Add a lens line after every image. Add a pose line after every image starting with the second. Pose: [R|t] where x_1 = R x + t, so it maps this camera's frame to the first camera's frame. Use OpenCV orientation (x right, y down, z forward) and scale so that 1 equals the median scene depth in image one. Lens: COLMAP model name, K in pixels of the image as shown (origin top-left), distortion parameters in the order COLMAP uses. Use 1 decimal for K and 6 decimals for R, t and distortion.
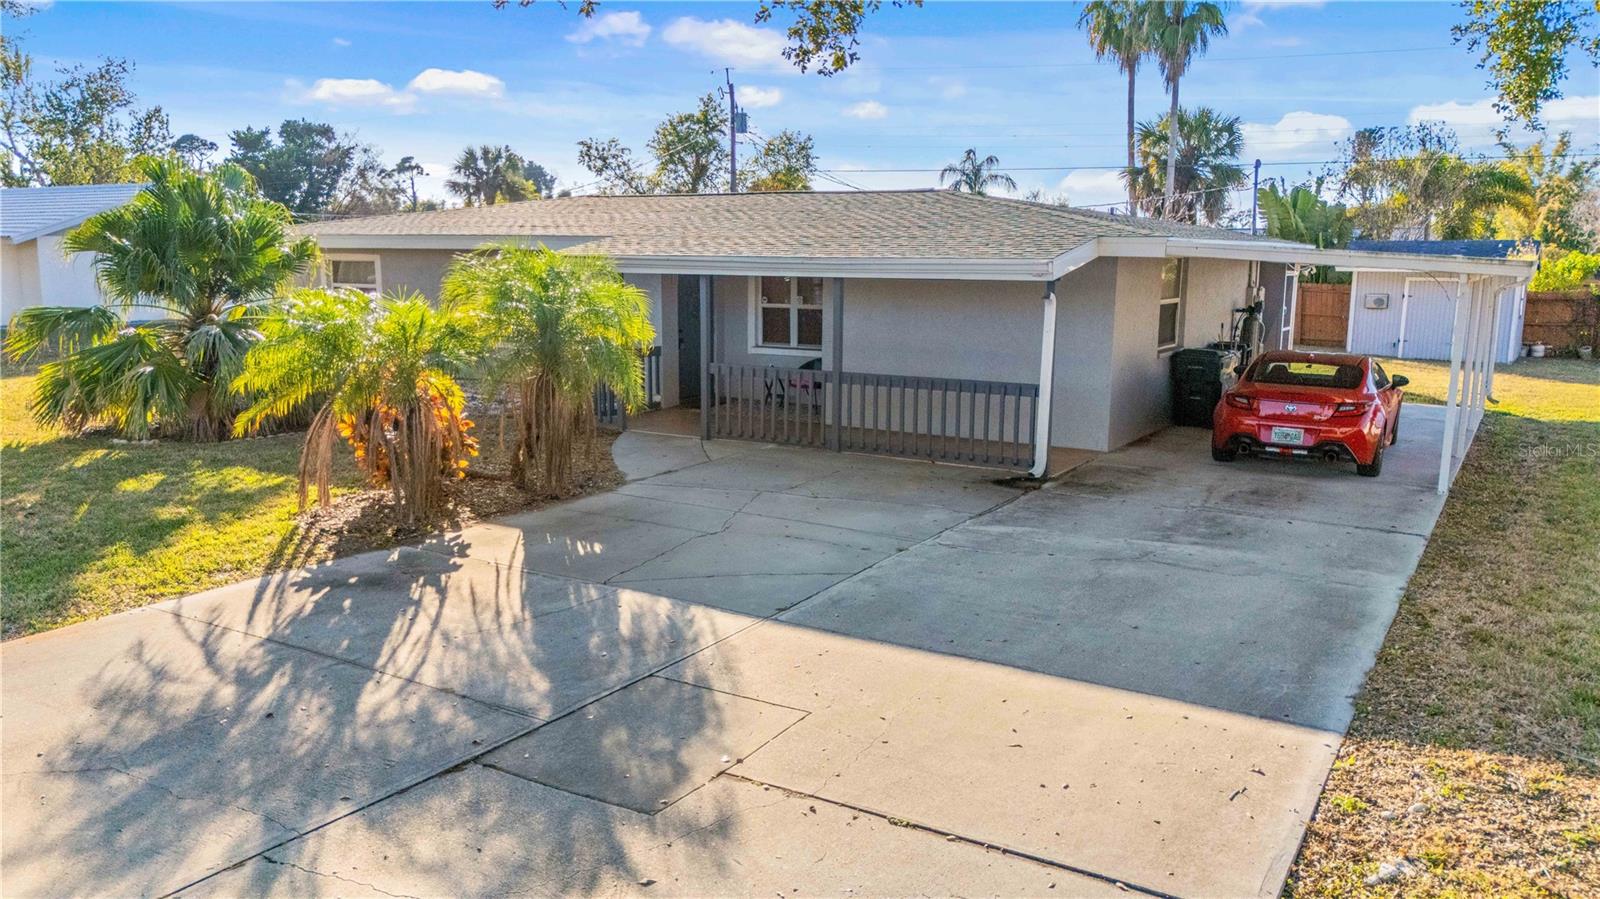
lens RADIAL K [[1186.4, 0, 800.0], [0, 1186.4, 447.2], [0, 0, 1]] dist [0.020940, -0.008180]
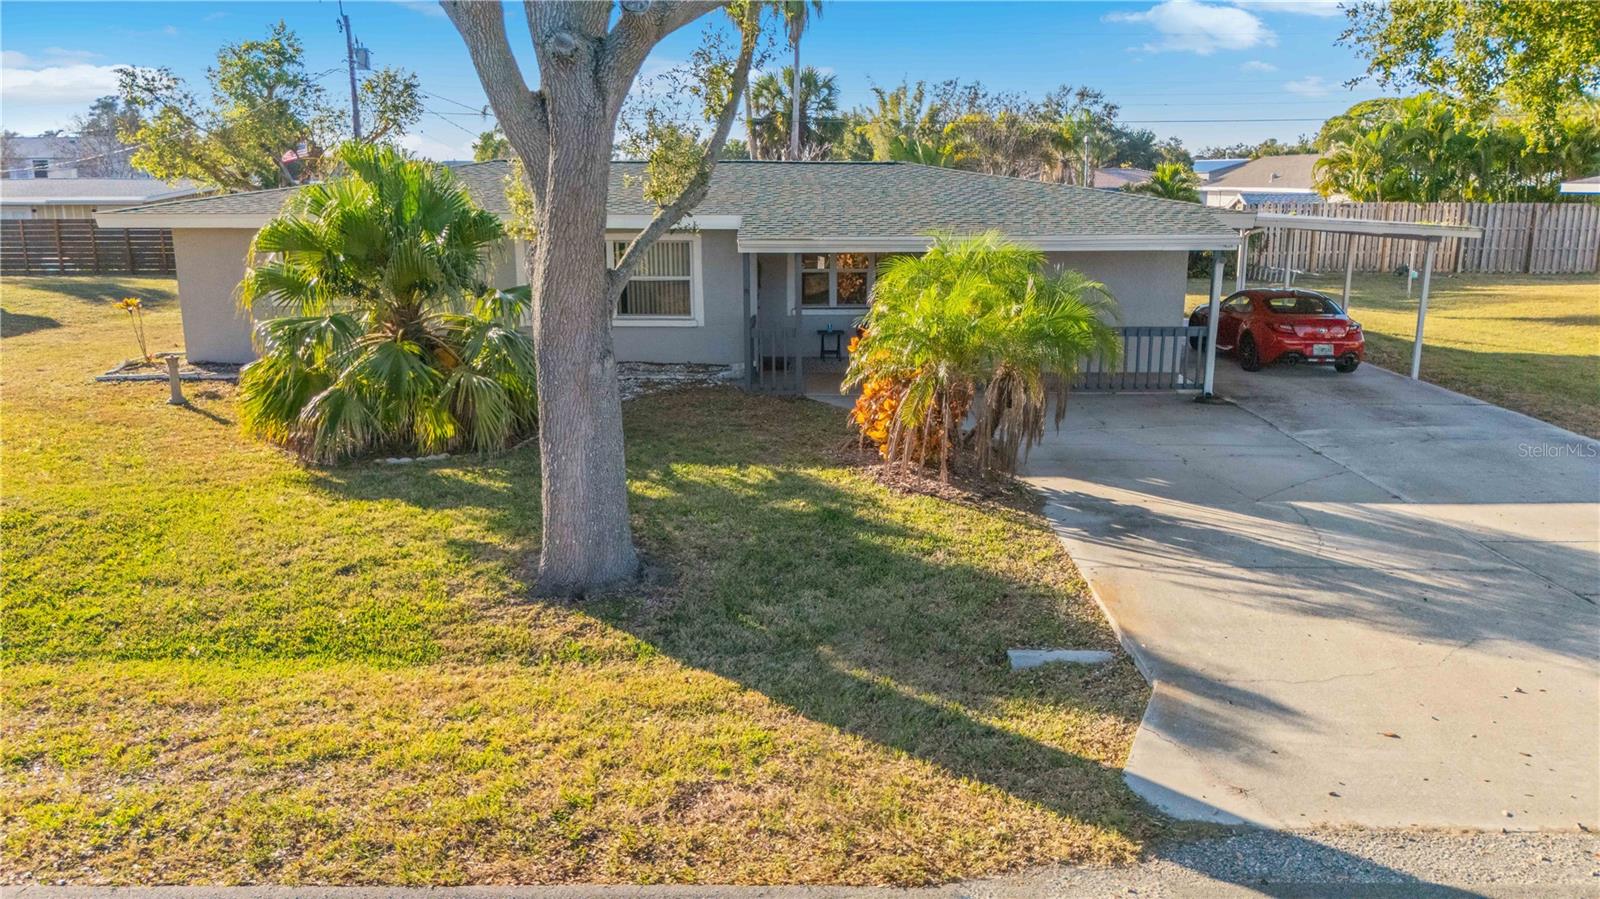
lens RADIAL K [[1186.4, 0, 796.0], [0, 1186.4, 459.9], [0, 0, 1]] dist [0.020940, -0.008180]
pose [[0.859839, -0.126706, 0.494593, -1.020868], [0.091302, 0.991261, 0.095216, -0.085721], [-0.502335, -0.036713, 0.863893, 0.077470]]
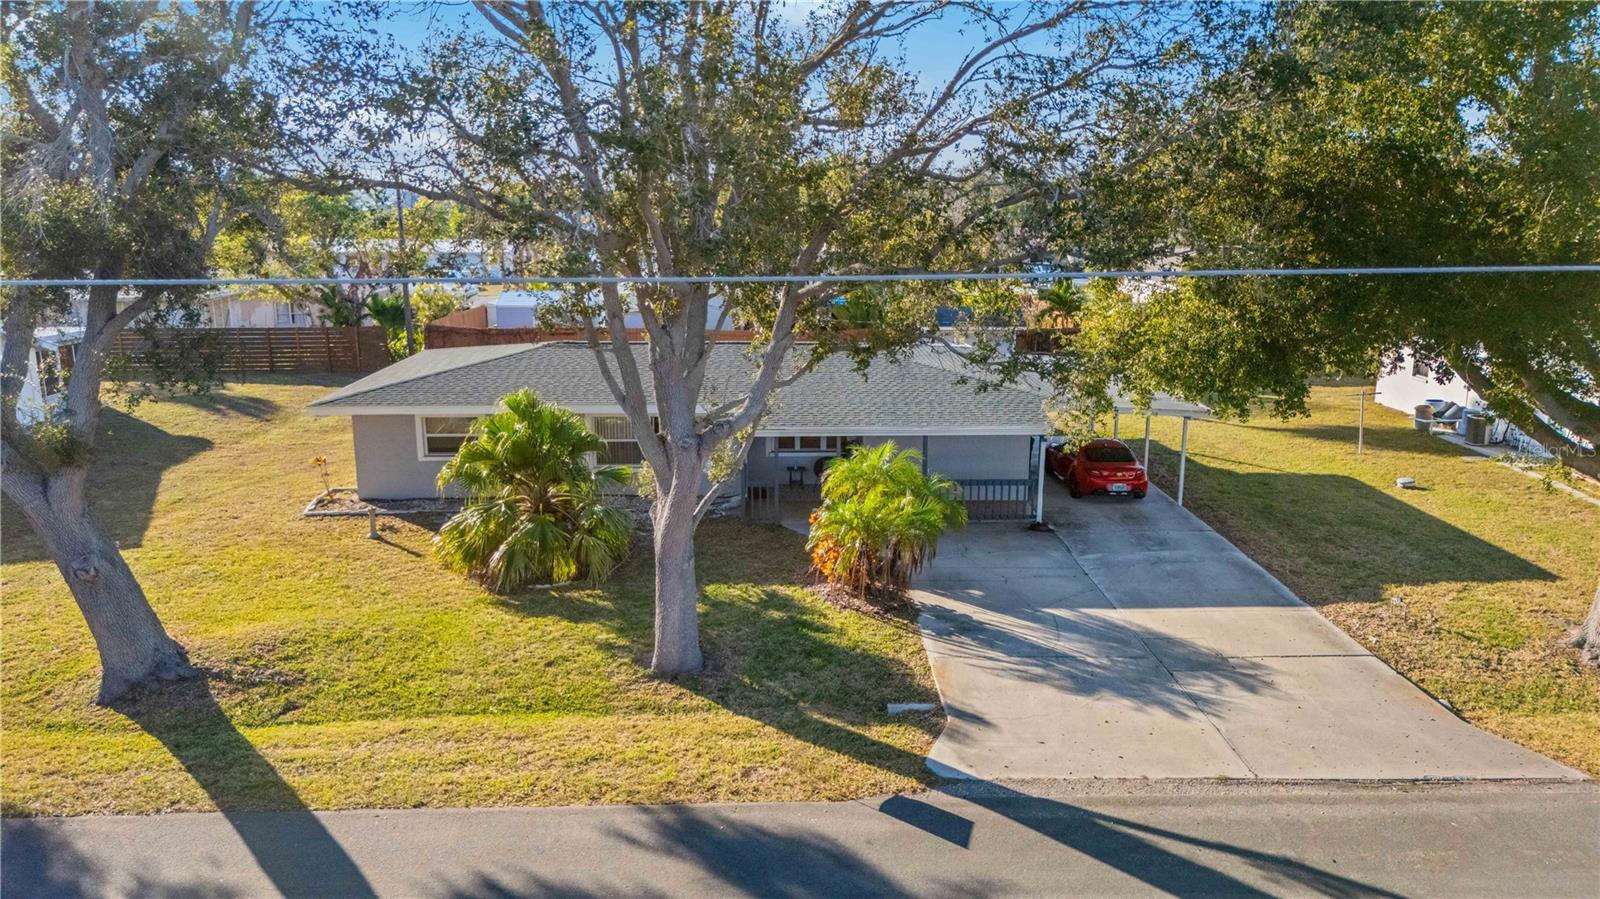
lens RADIAL K [[1186.4, 0, 803.7], [0, 1186.4, 442.3], [0, 0, 1]] dist [0.020940, -0.008180]
pose [[0.837045, -0.121129, 0.533557, -1.454418], [0.095075, 0.992551, 0.076177, -0.365928], [-0.538810, -0.013035, 0.842327, -0.629292]]
